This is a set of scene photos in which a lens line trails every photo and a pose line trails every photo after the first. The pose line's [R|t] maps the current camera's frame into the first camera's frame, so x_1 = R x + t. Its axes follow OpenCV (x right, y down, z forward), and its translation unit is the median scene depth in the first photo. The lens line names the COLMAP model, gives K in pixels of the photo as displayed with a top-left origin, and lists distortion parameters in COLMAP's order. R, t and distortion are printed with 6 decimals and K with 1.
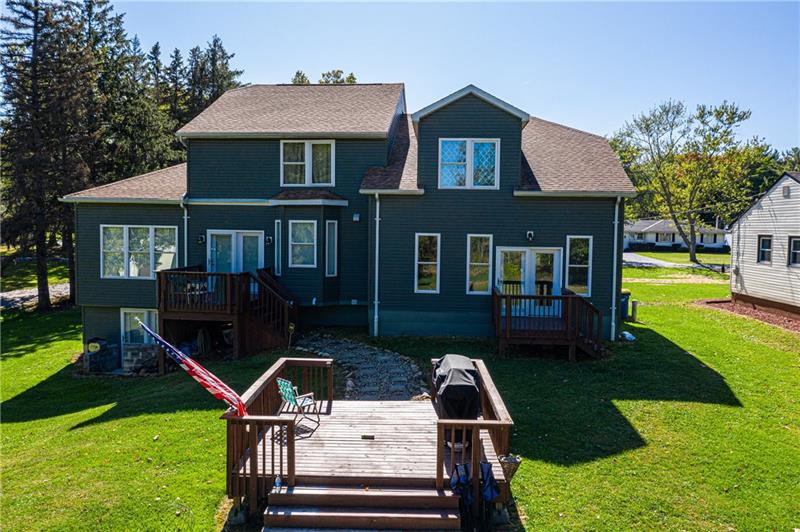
lens RADIAL K [[646.5, 0, 399.7], [0, 646.5, 268.2], [0, 0, 1]] dist [-0.017028, -0.003044]
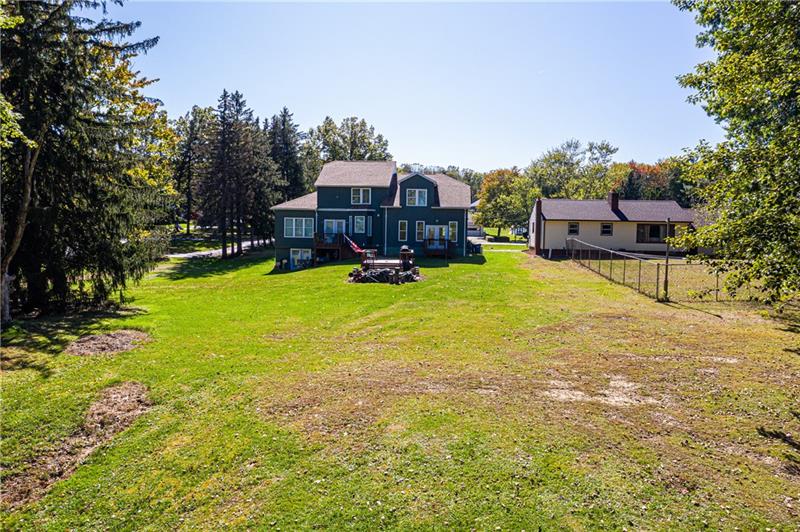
lens RADIAL K [[646.5, 0, 400.6], [0, 646.5, 263.5], [0, 0, 1]] dist [-0.017028, -0.003044]
pose [[0.999986, -0.000548, 0.005227, 0.014686], [0.000566, 0.999993, -0.003584, 0.139544], [-0.005225, 0.003587, 0.999980, -1.792474]]
